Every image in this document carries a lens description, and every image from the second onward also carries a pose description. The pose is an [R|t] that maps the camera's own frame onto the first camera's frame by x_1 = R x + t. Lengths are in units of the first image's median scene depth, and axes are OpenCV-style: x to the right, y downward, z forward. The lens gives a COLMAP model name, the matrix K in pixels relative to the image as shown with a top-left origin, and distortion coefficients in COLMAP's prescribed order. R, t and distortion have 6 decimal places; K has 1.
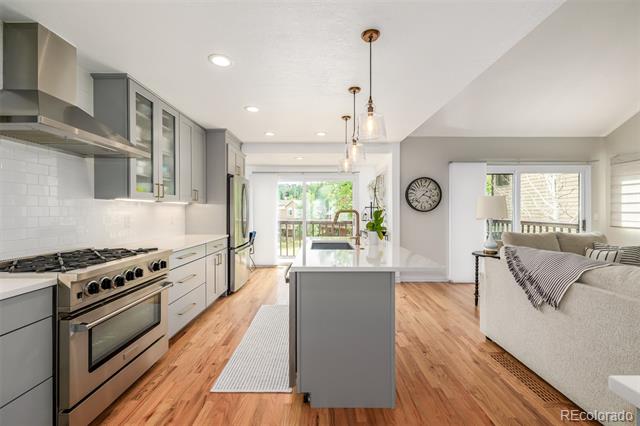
lens RADIAL K [[273.0, 0, 318.9], [0, 273.0, 211.5], [0, 0, 1]] dist [0.005567, -0.001473]
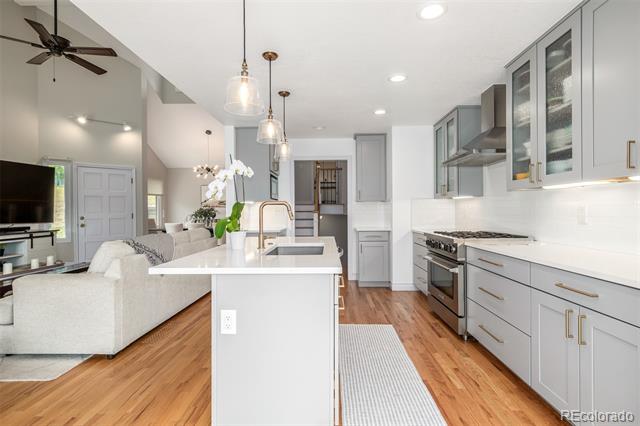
lens RADIAL K [[319.0, 0, 318.7], [0, 319.0, 211.9], [0, 0, 1]] dist [-0.002775, 0.000148]
pose [[-0.999677, 0.004265, 0.025067, -0.023775], [0.004441, 0.999966, 0.006955, 0.011792], [-0.025036, 0.007064, -0.999662, 1.346425]]
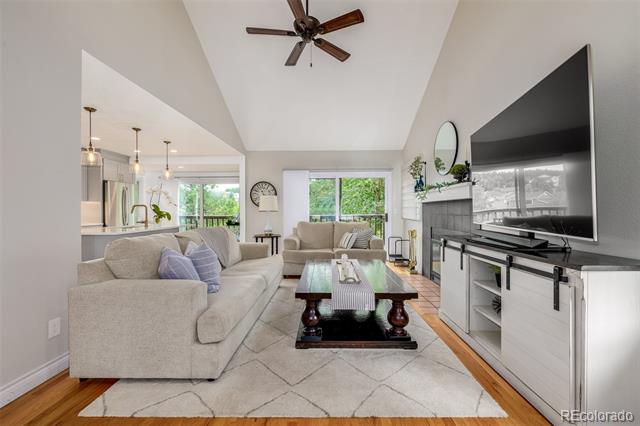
lens RADIAL K [[273.0, 0, 323.6], [0, 273.0, 210.9], [0, 0, 1]] dist [0.005567, -0.001473]
pose [[0.999876, -0.001258, -0.015671, 0.850494], [0.001183, 0.999988, -0.004788, 0.029393], [0.015677, 0.004769, 0.999866, -0.379330]]
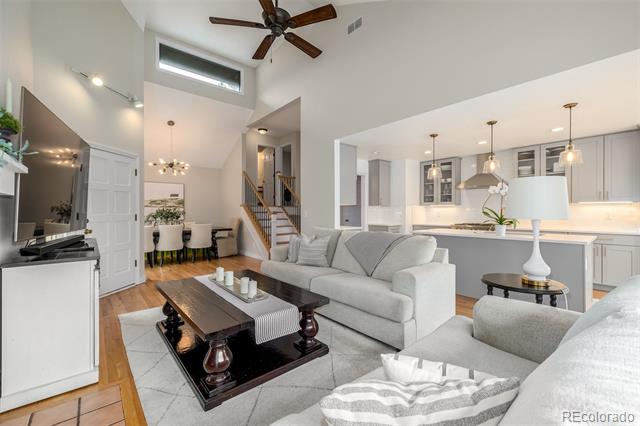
lens RADIAL K [[273.0, 0, 316.3], [0, 273.0, 211.1], [0, 0, 1]] dist [0.005567, -0.001473]
pose [[-0.761307, -0.001826, -0.648389, 1.195130], [-0.005288, 0.999980, 0.003393, 0.008321], [0.648370, 0.006012, -0.761302, 1.026731]]
